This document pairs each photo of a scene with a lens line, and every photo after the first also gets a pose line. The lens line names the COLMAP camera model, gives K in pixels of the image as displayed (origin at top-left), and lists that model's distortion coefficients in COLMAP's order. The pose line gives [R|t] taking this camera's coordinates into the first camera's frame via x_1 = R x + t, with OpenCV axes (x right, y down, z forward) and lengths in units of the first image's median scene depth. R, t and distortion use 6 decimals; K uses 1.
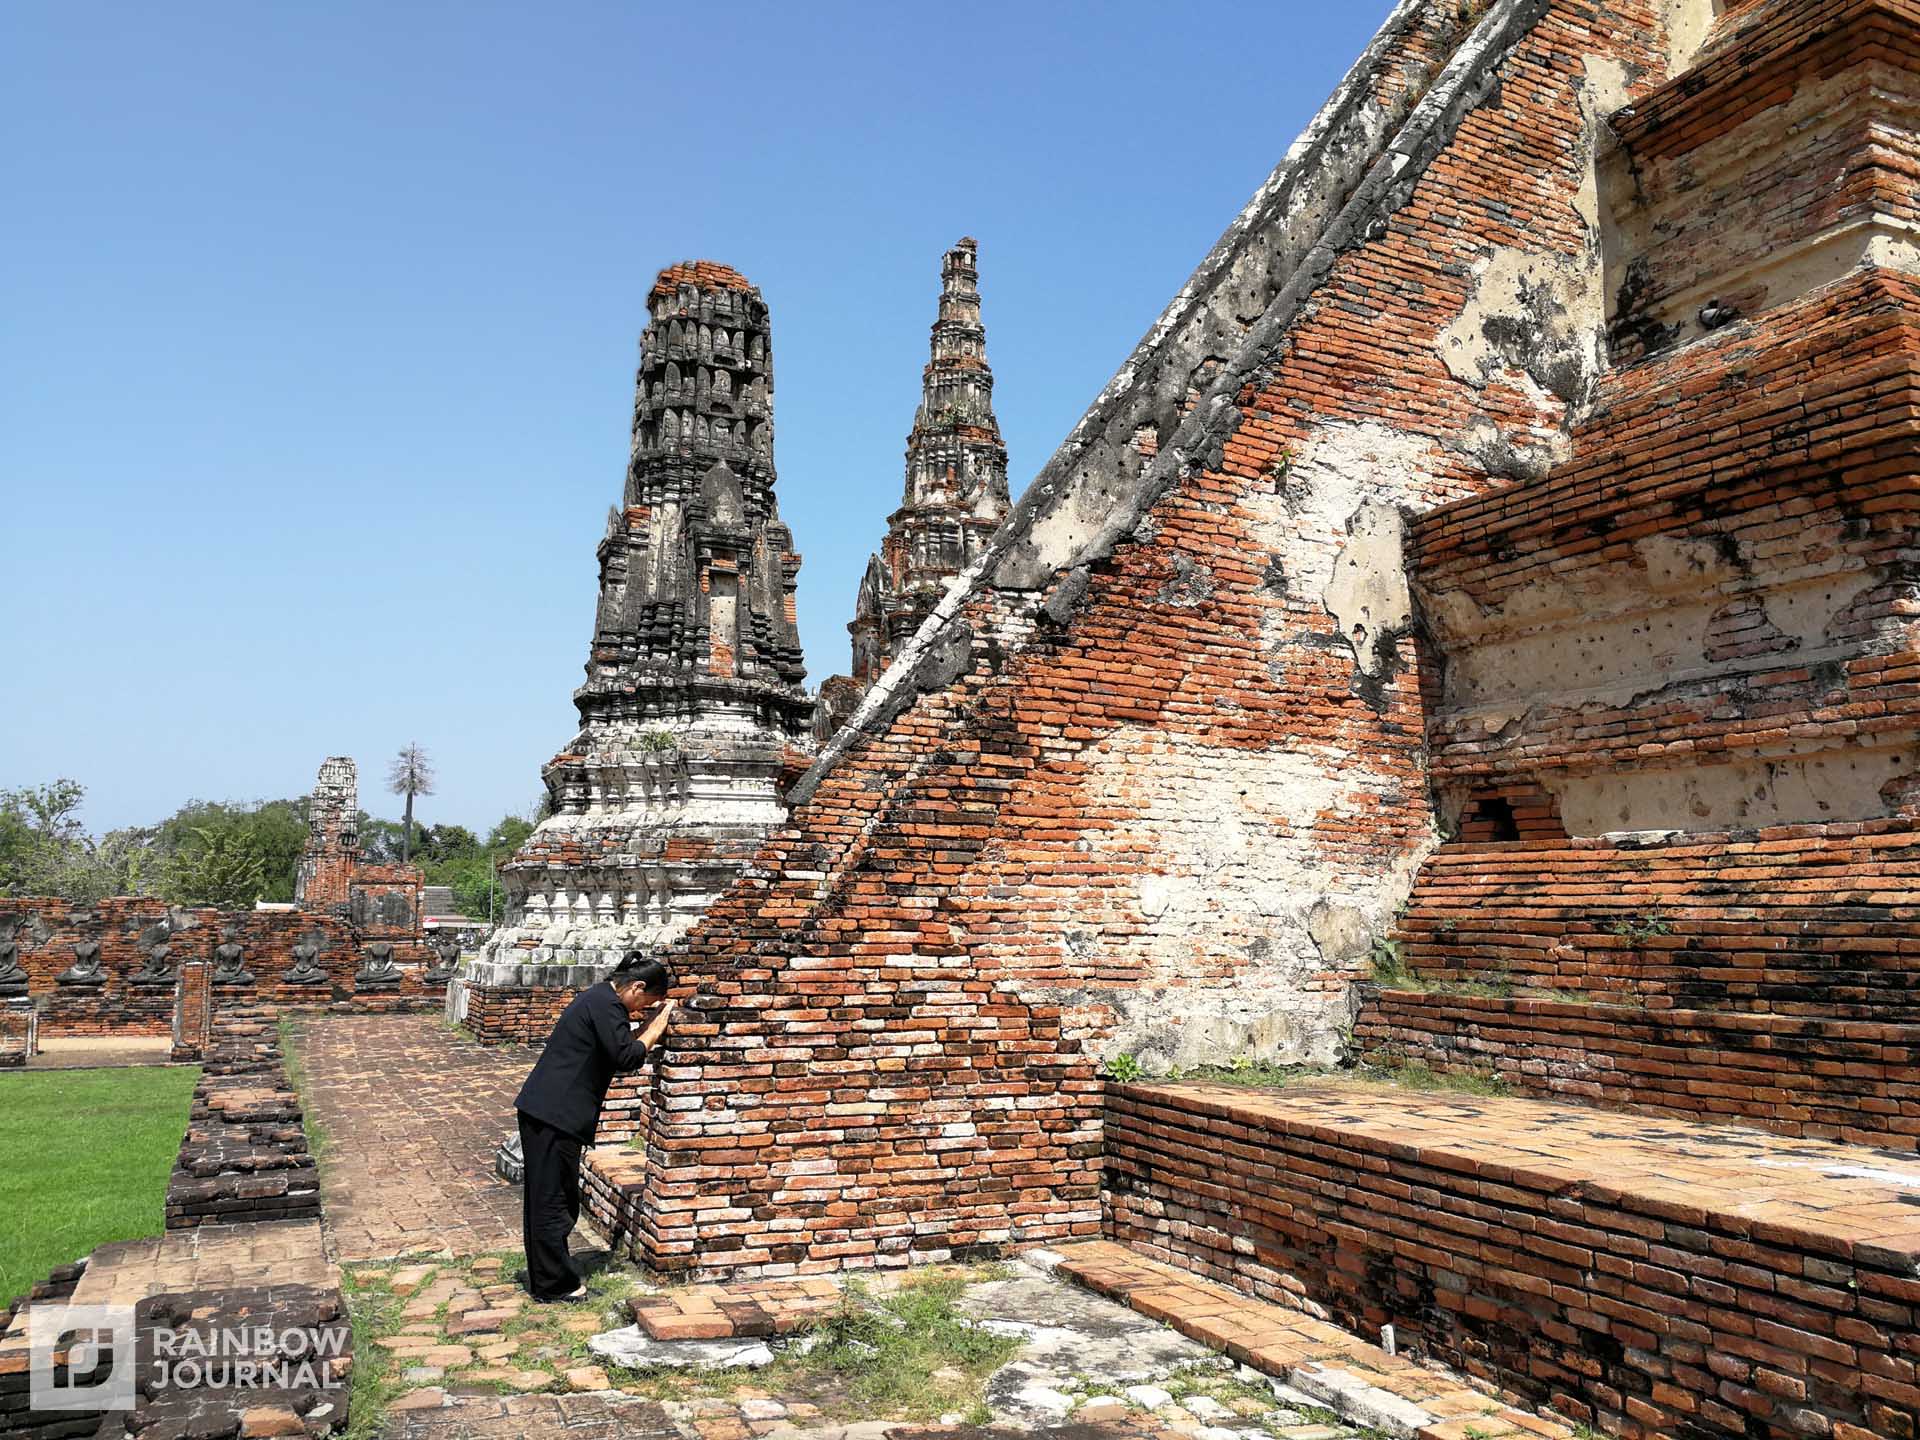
lens RADIAL K [[1544.1, 0, 960.0], [0, 1544.1, 720.0], [0, 0, 1]] dist [0.037877, -0.039377]
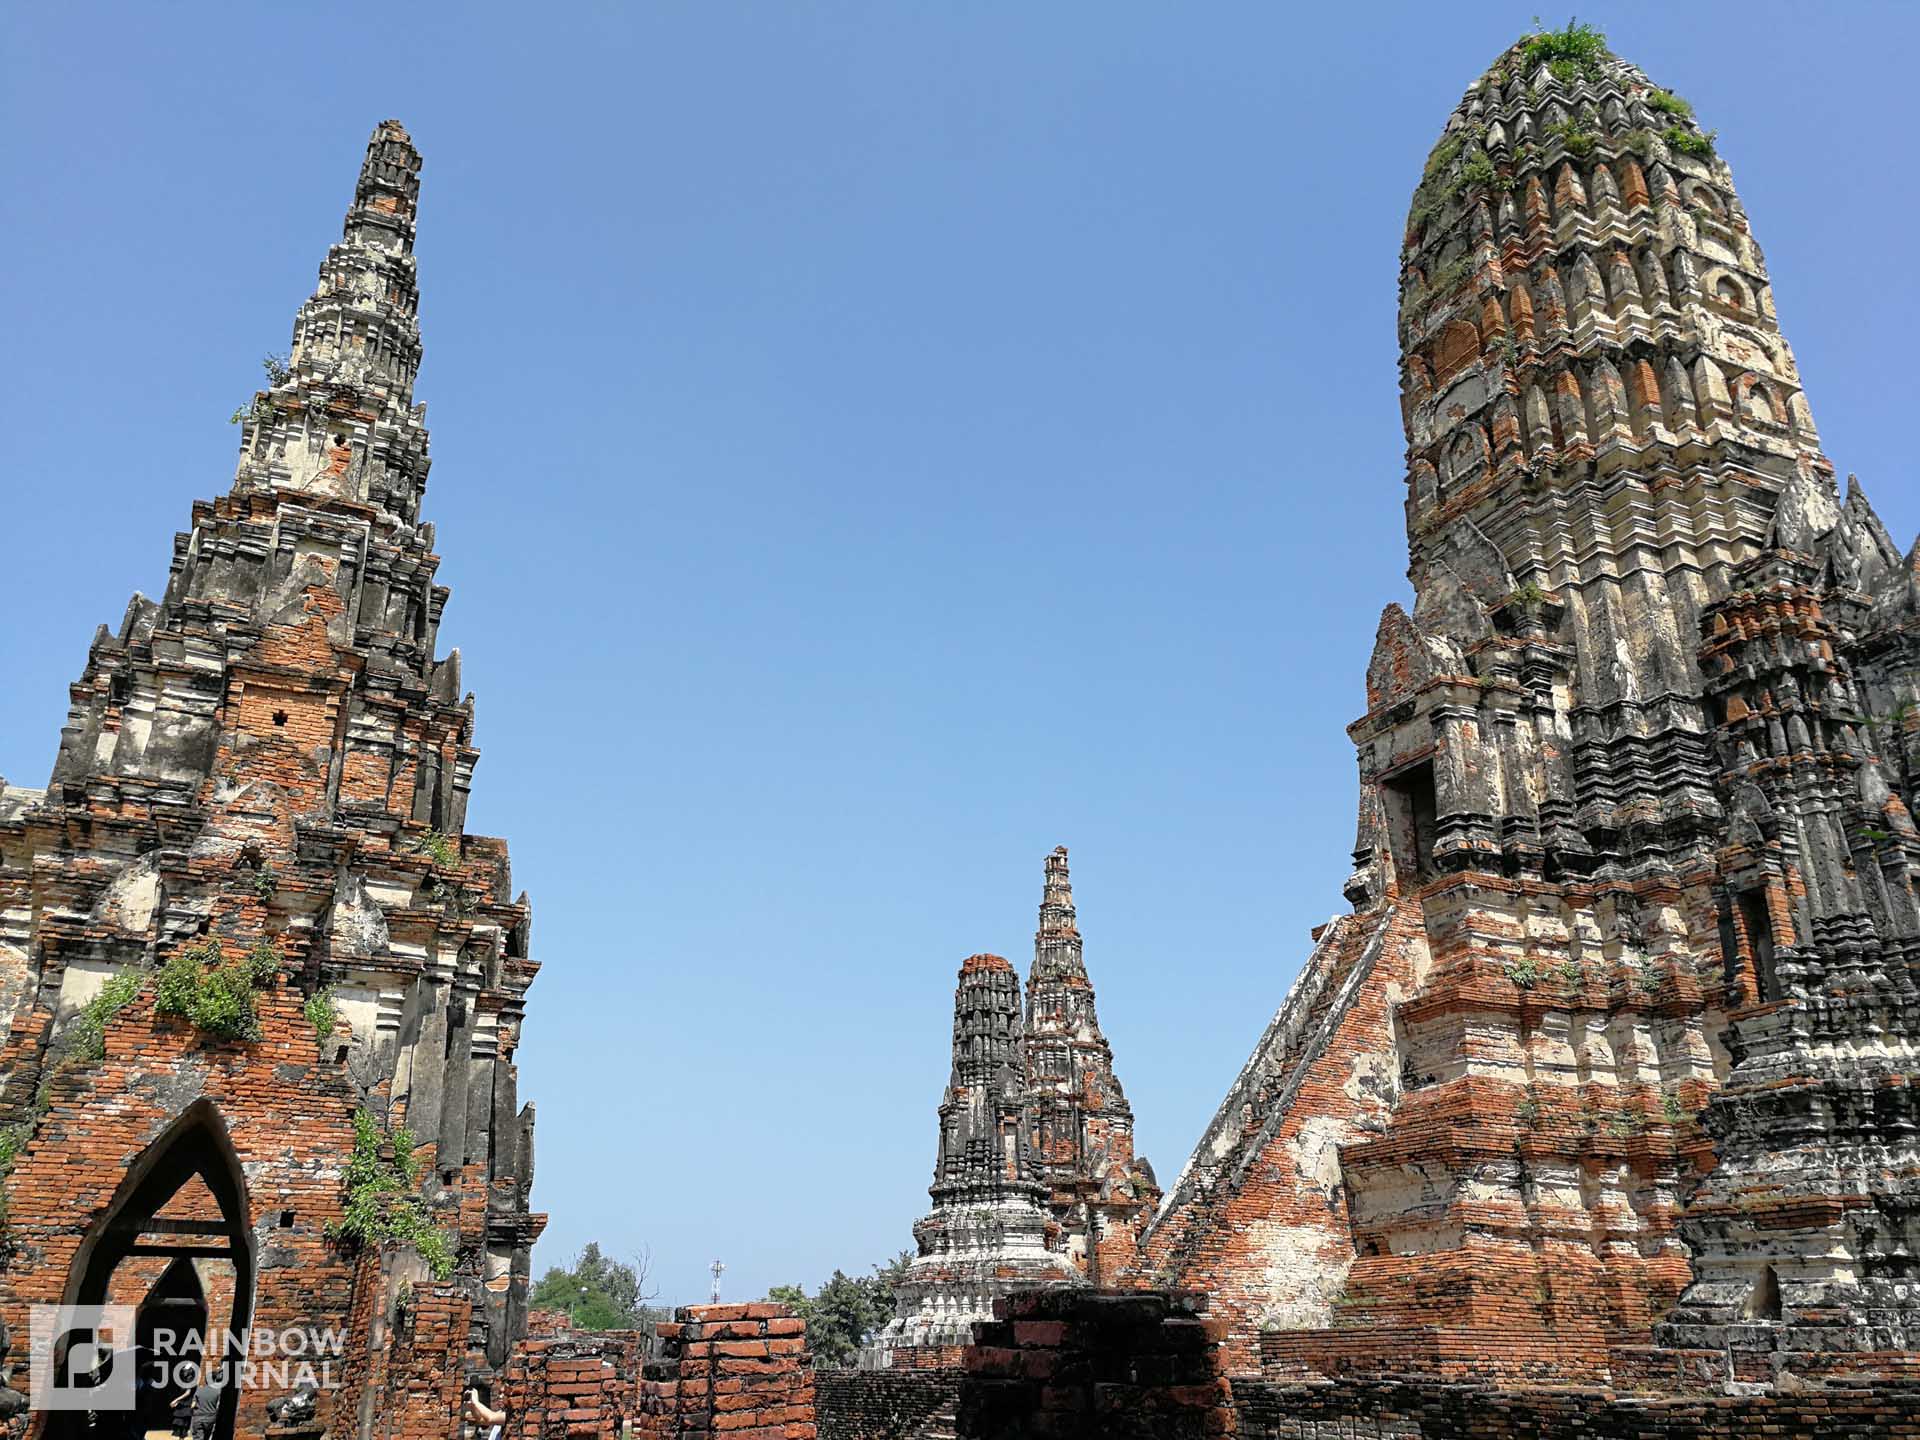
lens RADIAL K [[1544.1, 0, 960.0], [0, 1544.1, 720.0], [0, 0, 1]] dist [0.037877, -0.039377]
pose [[0.999945, -0.009106, 0.005174, -0.442751], [0.010173, 0.961911, -0.273175, -0.102646], [-0.002489, 0.273212, 0.961951, -2.052625]]
